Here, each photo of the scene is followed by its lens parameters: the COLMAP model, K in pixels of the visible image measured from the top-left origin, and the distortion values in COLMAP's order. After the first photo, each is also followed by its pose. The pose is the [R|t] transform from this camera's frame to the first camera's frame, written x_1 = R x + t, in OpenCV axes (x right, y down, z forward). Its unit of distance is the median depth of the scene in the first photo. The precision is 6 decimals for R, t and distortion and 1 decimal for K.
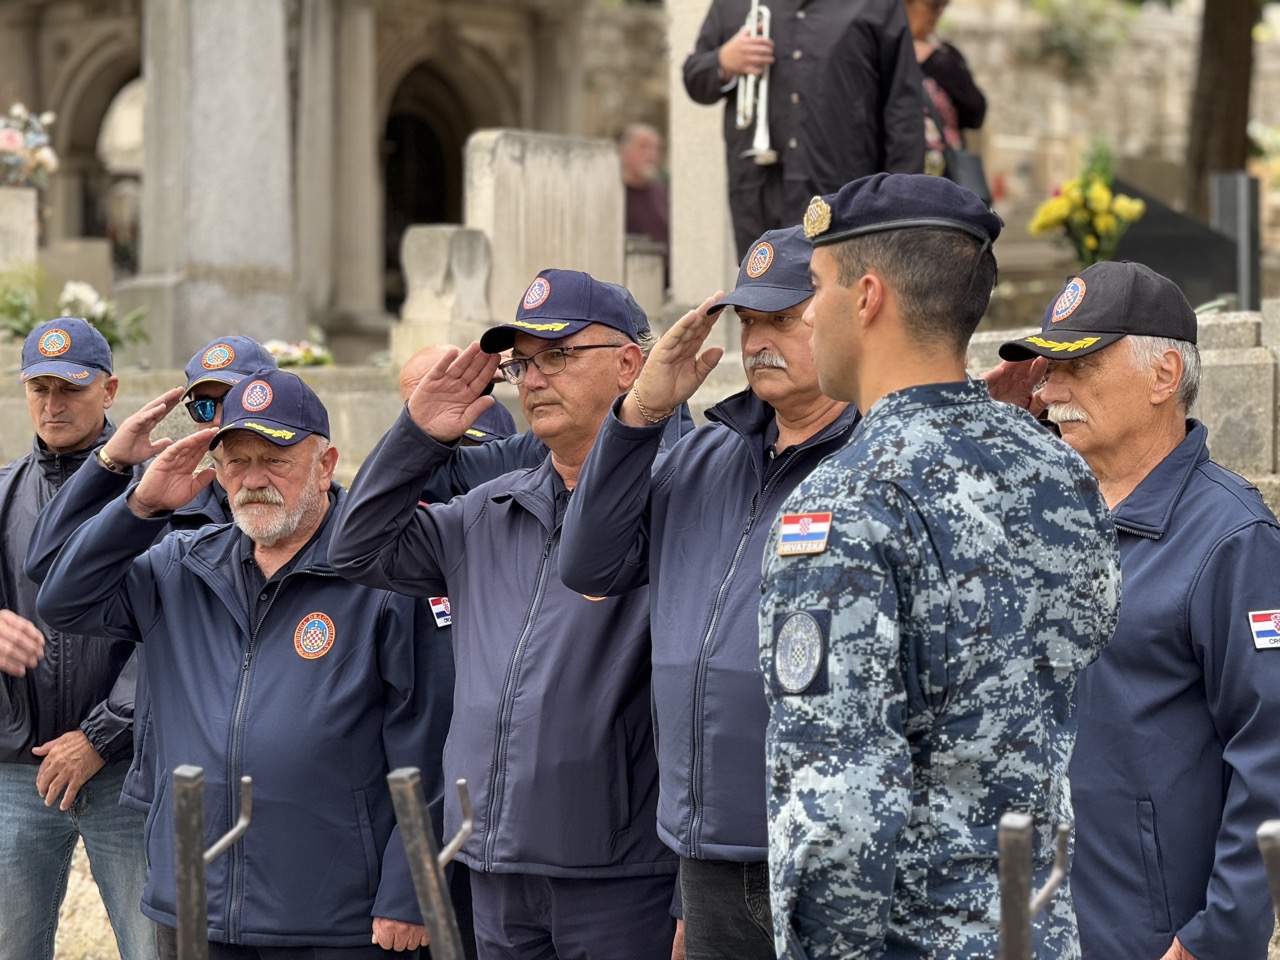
lens RADIAL K [[4559.5, 0, 638.9], [0, 4559.5, 481.0], [0, 0, 1]] dist [0.145494, 0.000000]
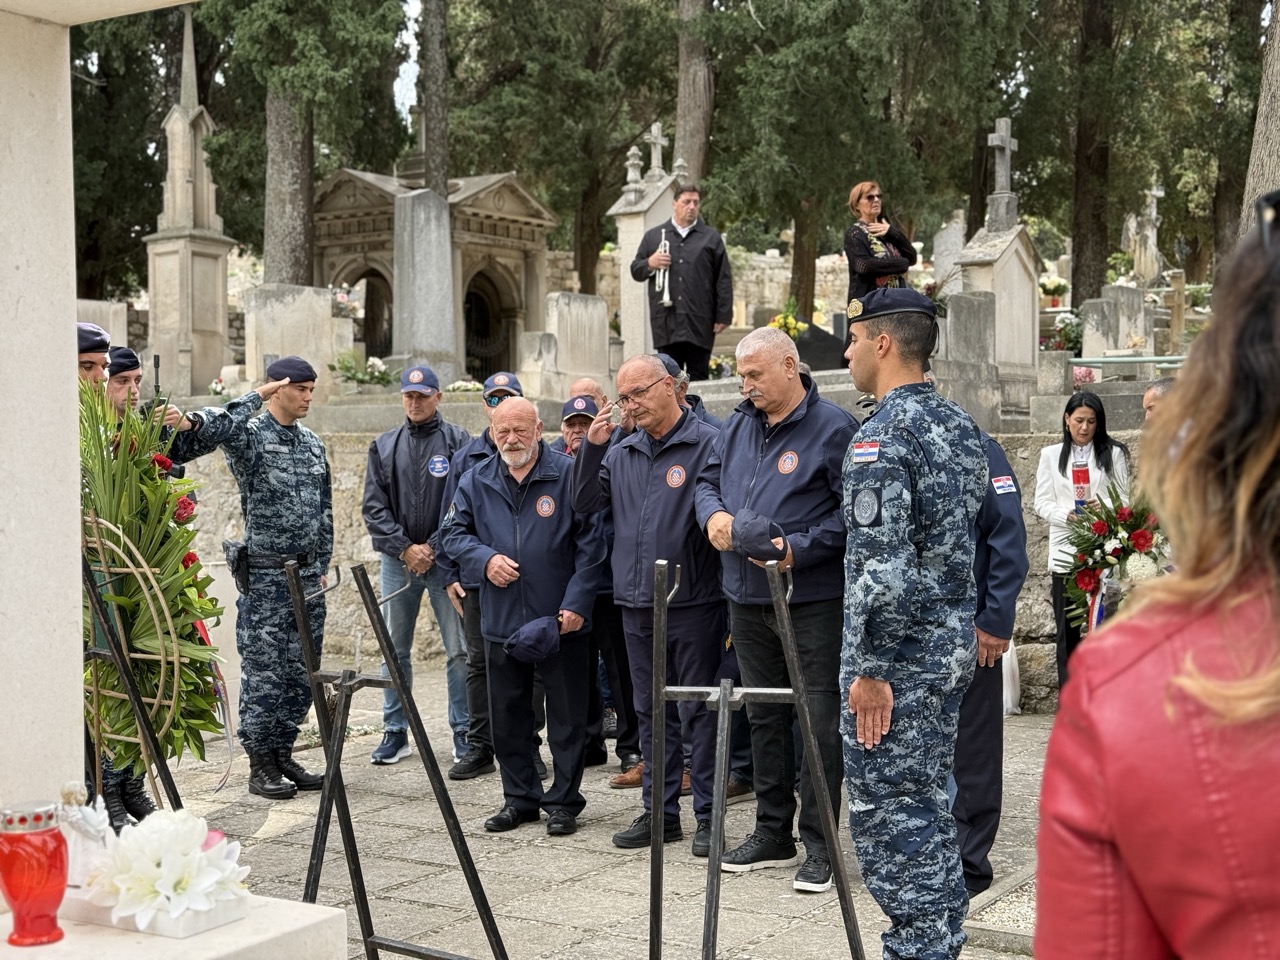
lens RADIAL K [[1801.5, 0, 630.5], [0, 1801.5, 479.3], [0, 0, 1]] dist [0.122428, 0.000000]
pose [[0.997974, -0.002491, 0.063577, -0.172674], [0.001055, 0.999744, 0.022601, 0.008163], [-0.063617, -0.022488, 0.997721, 0.263372]]
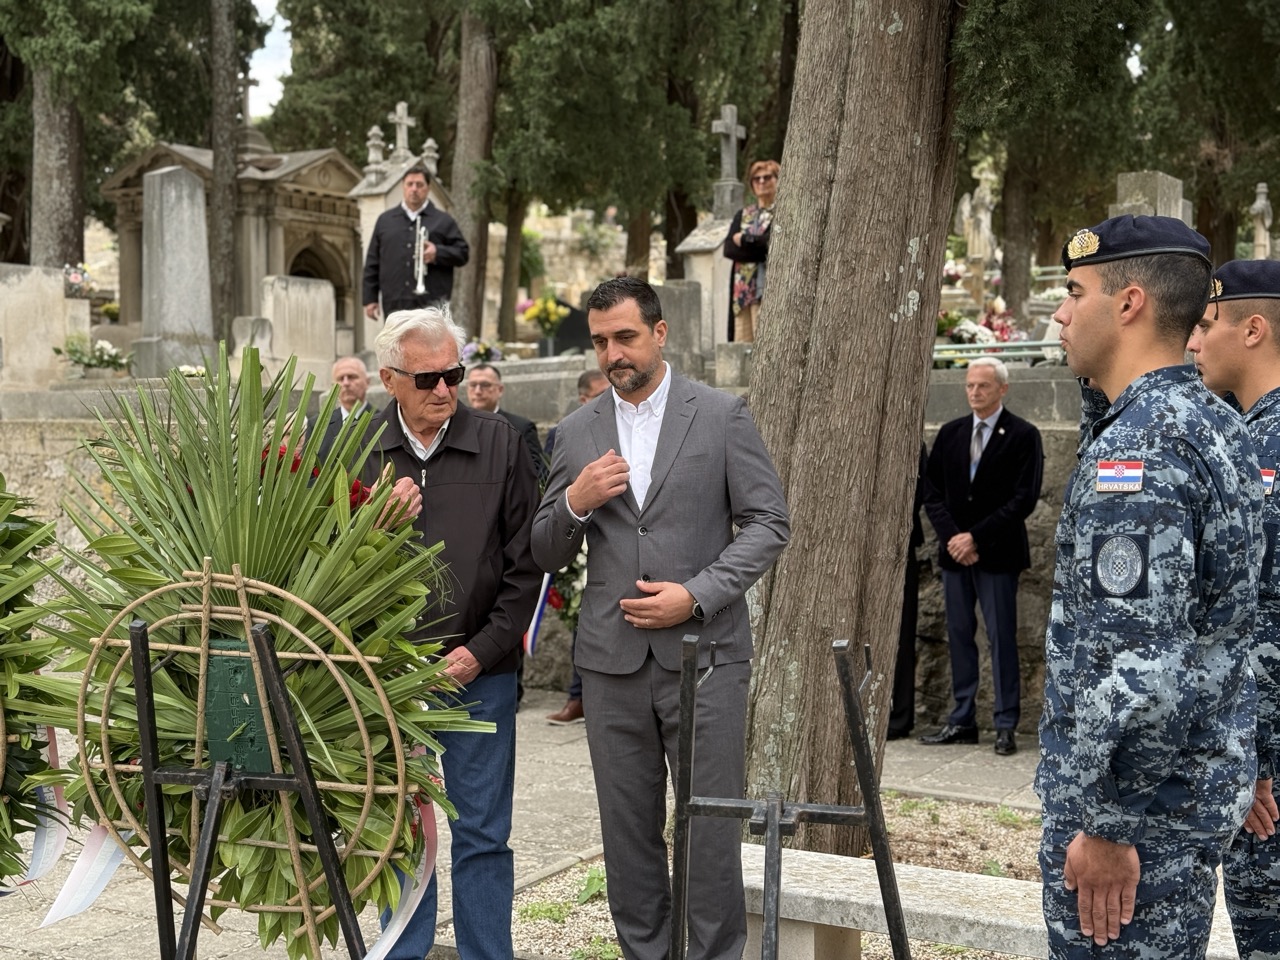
lens RADIAL K [[1801.5, 0, 642.1], [0, 1801.5, 489.3], [0, 0, 1]] dist [0.122428, 0.000000]
pose [[0.993282, -0.004511, 0.115633, 0.095783], [-0.000274, 0.999146, 0.041327, -0.008170], [-0.115720, -0.041081, 0.992432, 0.268908]]
